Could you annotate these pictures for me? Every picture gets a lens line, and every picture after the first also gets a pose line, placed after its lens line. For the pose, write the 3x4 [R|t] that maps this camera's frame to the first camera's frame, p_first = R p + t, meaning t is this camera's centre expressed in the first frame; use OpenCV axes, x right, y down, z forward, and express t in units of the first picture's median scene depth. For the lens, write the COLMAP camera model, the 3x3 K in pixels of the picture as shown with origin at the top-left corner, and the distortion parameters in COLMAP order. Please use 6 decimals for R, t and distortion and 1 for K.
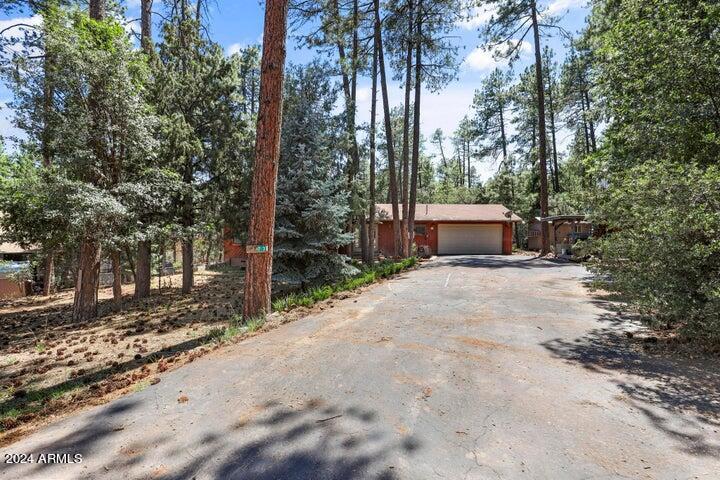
lens RADIAL K [[344.1, 0, 361.0], [0, 344.1, 239.0], [0, 0, 1]] dist [-0.000698, 0.000182]
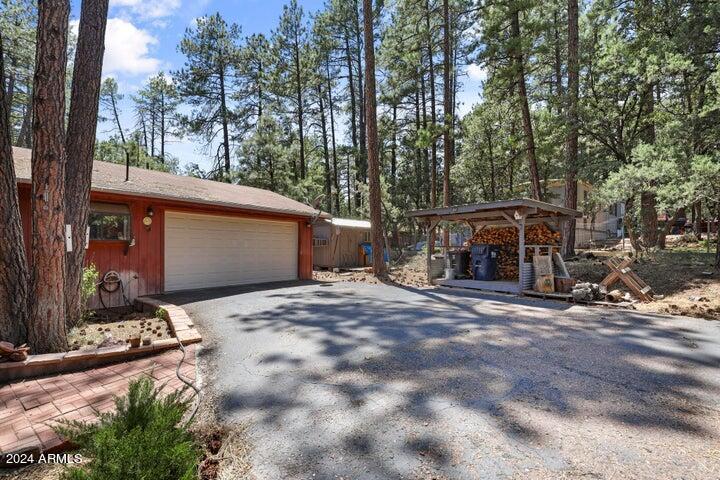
lens RADIAL K [[344.1, 0, 357.6], [0, 344.1, 243.2], [0, 0, 1]] dist [-0.000698, 0.000182]
pose [[0.637352, 0.014645, 0.770433, 0.073601], [0.004094, 0.999741, -0.022390, -0.000862], [-0.770562, 0.017425, 0.637127, 0.613615]]
